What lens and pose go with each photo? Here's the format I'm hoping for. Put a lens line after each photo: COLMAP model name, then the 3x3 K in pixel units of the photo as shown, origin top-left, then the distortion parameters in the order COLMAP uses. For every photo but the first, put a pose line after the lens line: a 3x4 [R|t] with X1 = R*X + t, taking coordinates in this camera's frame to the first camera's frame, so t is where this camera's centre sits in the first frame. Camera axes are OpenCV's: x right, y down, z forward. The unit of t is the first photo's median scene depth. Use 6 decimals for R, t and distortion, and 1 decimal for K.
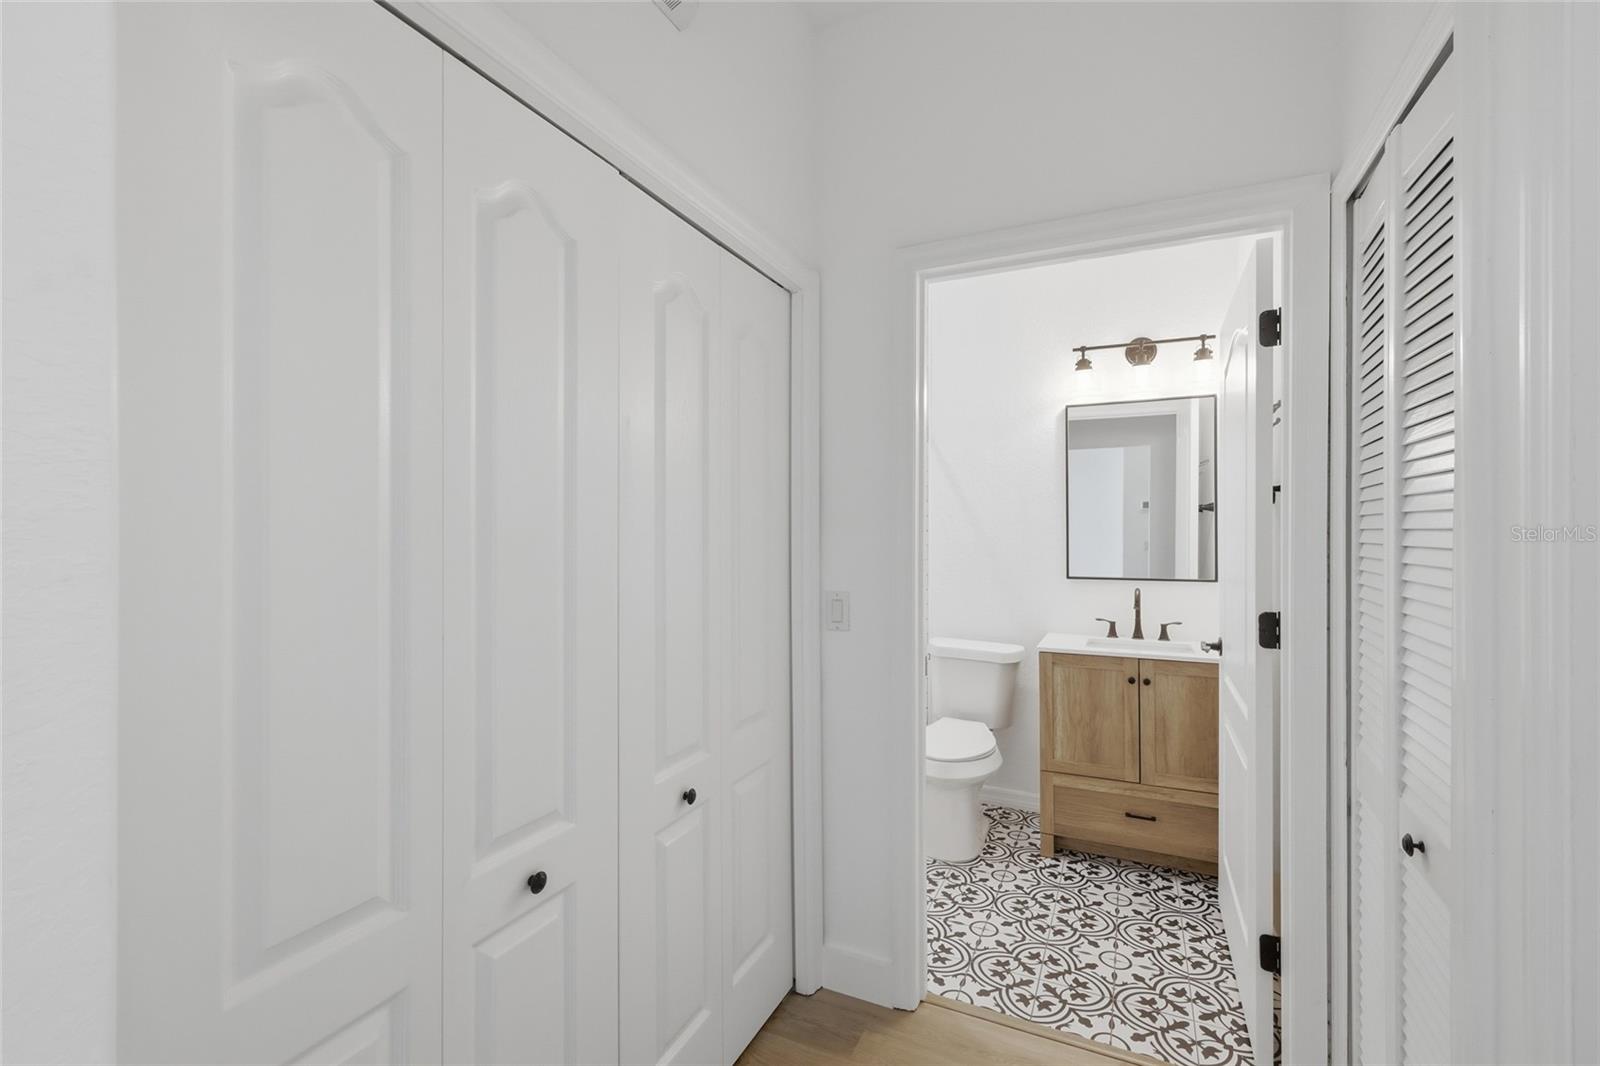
lens RADIAL K [[691.3, 0, 798.7], [0, 691.3, 531.2], [0, 0, 1]] dist [0.001224, -0.000139]
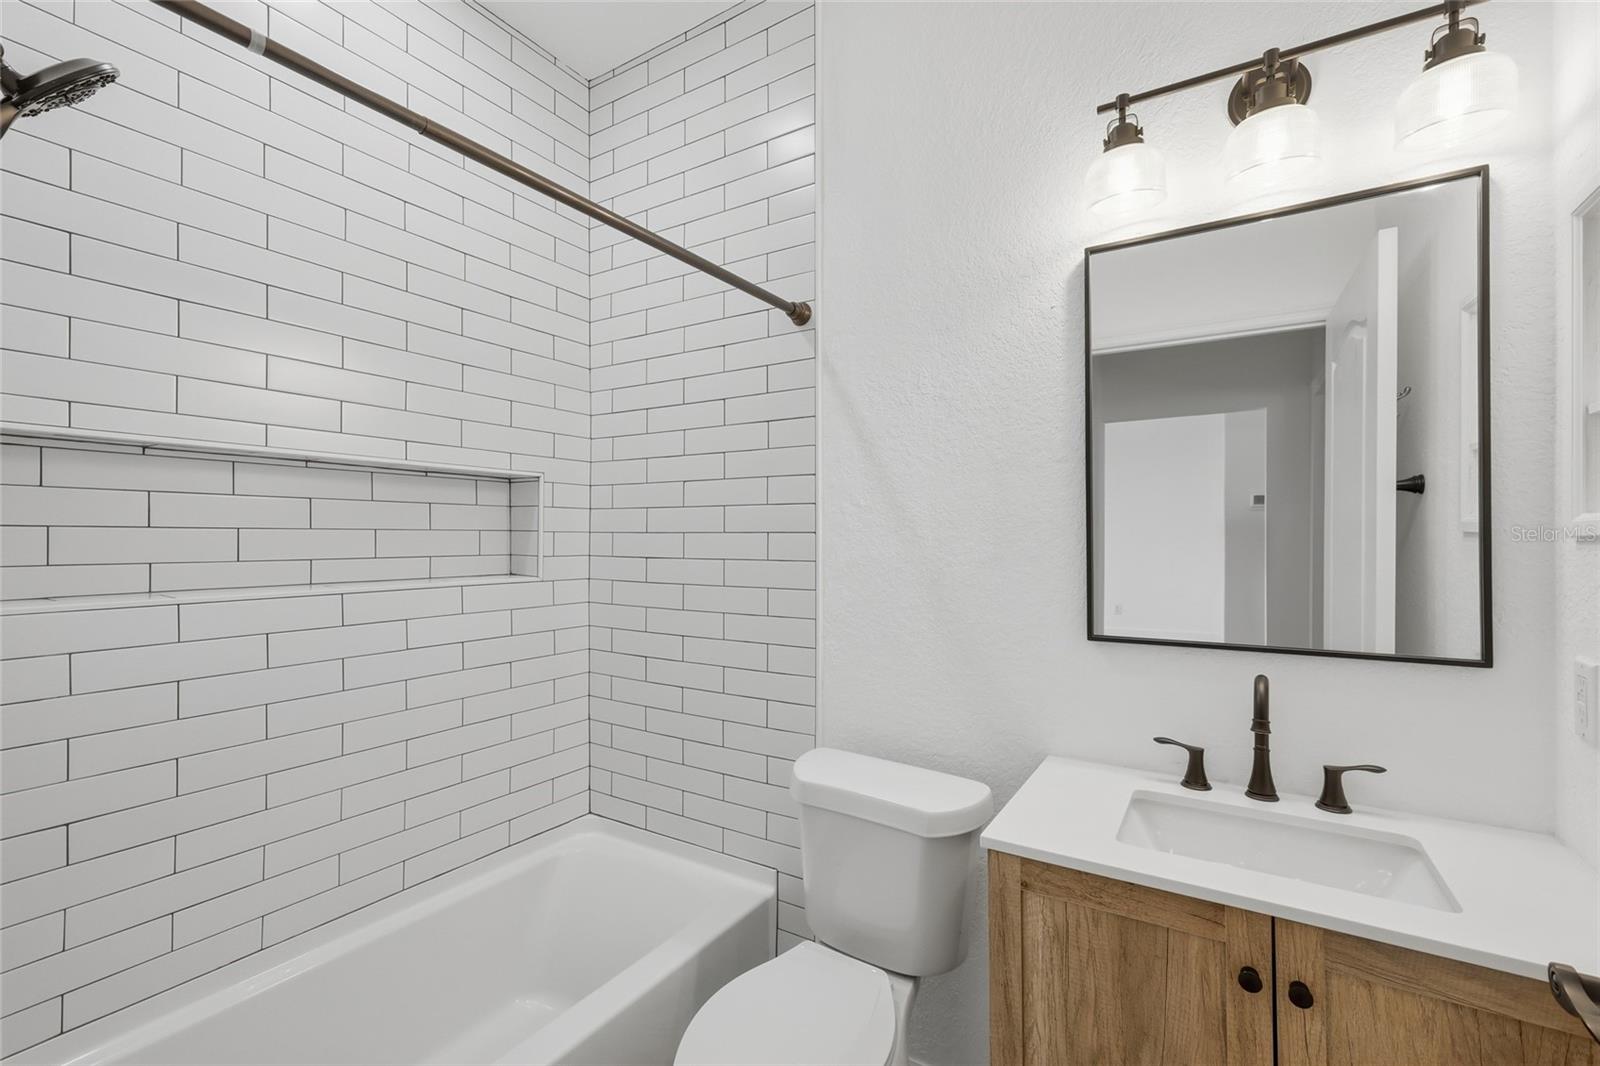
lens RADIAL K [[691.3, 0, 801.1], [0, 691.3, 534.8], [0, 0, 1]] dist [0.001224, -0.000139]
pose [[0.993791, 0.001498, -0.111251, 0.272764], [-0.002032, 0.999987, -0.004690, 0.004129], [0.111242, 0.004887, 0.993781, 0.578641]]
